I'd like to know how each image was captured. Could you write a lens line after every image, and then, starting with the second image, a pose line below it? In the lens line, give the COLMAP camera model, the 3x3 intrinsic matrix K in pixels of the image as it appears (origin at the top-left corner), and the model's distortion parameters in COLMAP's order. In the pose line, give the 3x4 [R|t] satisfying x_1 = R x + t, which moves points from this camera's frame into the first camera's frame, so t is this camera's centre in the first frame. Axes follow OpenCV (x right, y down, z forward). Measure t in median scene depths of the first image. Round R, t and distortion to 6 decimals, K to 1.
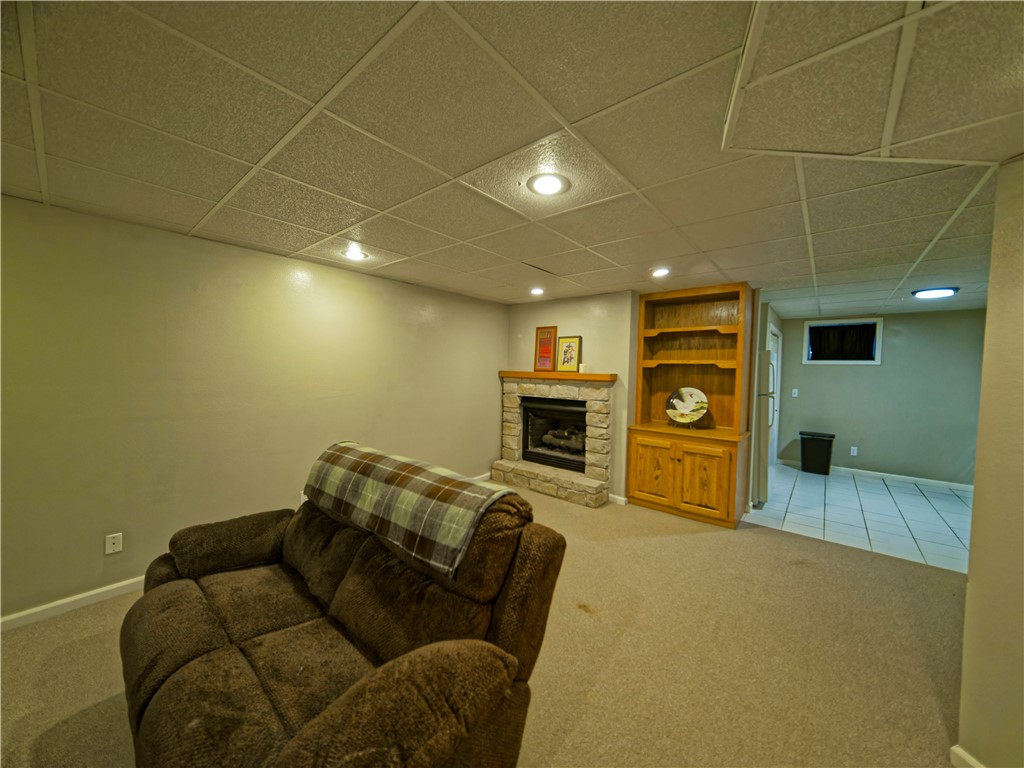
lens RADIAL K [[377.6, 0, 510.1], [0, 377.6, 382.1], [0, 0, 1]] dist [0.005740, -0.000942]
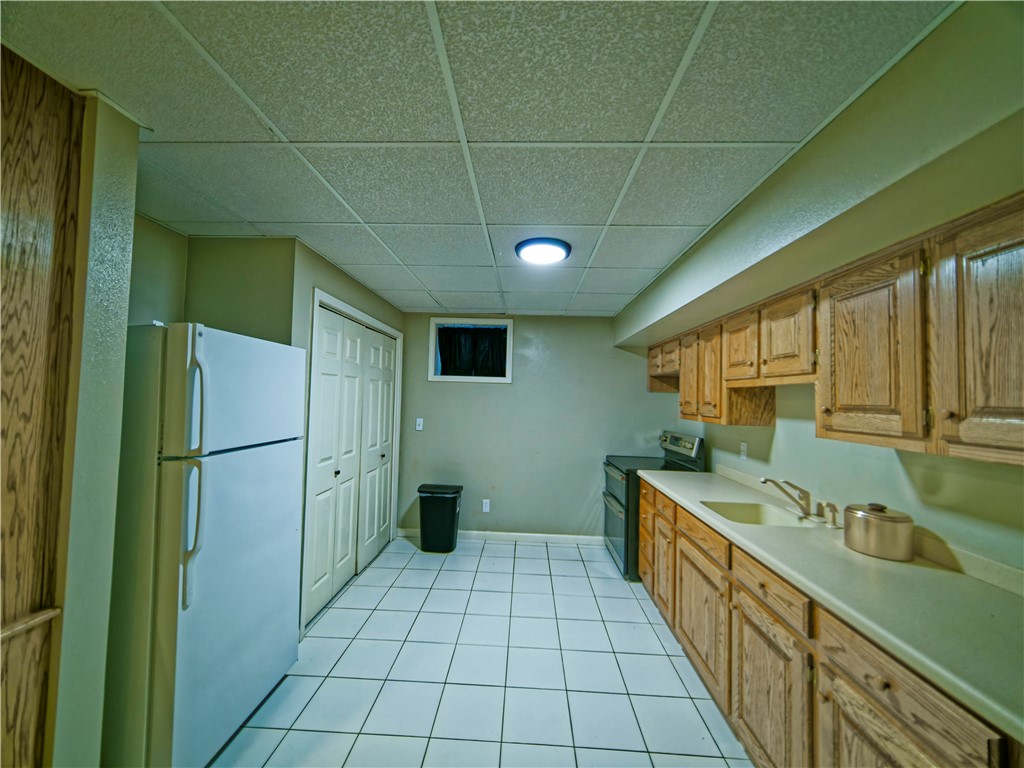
lens RADIAL K [[377.6, 0, 510.6], [0, 377.6, 382.1], [0, 0, 1]] dist [0.005740, -0.000942]
pose [[0.791799, 0.024931, 0.610272, 0.663553], [0.010480, 0.998465, -0.054388, -0.010055], [-0.610692, 0.049460, 0.790322, 0.531780]]
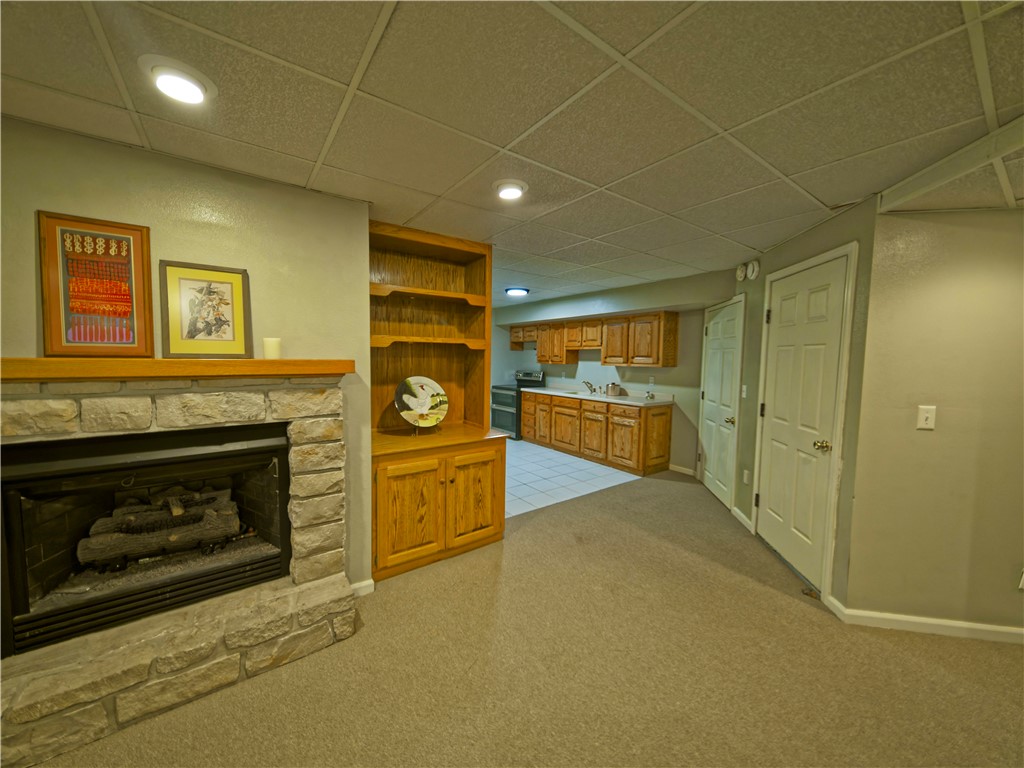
lens RADIAL K [[377.6, 0, 511.5], [0, 377.6, 380.0], [0, 0, 1]] dist [0.005740, -0.000942]
pose [[0.239485, -0.078625, 0.967711, -0.165295], [0.026563, 0.996873, 0.074420, -0.025560], [-0.970537, 0.007882, 0.240825, 0.634209]]
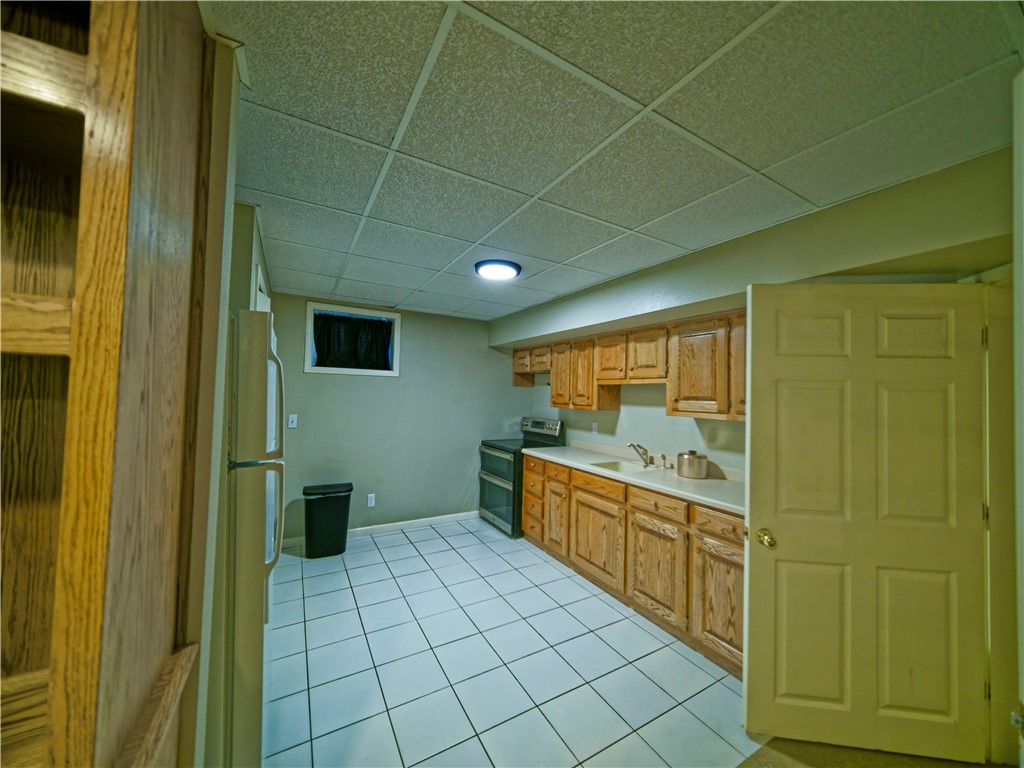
lens RADIAL K [[377.6, 0, 511.0], [0, 377.6, 382.1], [0, 0, 1]] dist [0.005740, -0.000942]
pose [[0.342052, 0.017922, 0.939510, 0.443015], [0.014716, 0.999593, -0.024426, -0.017227], [-0.939566, 0.022181, 0.341649, 0.675146]]
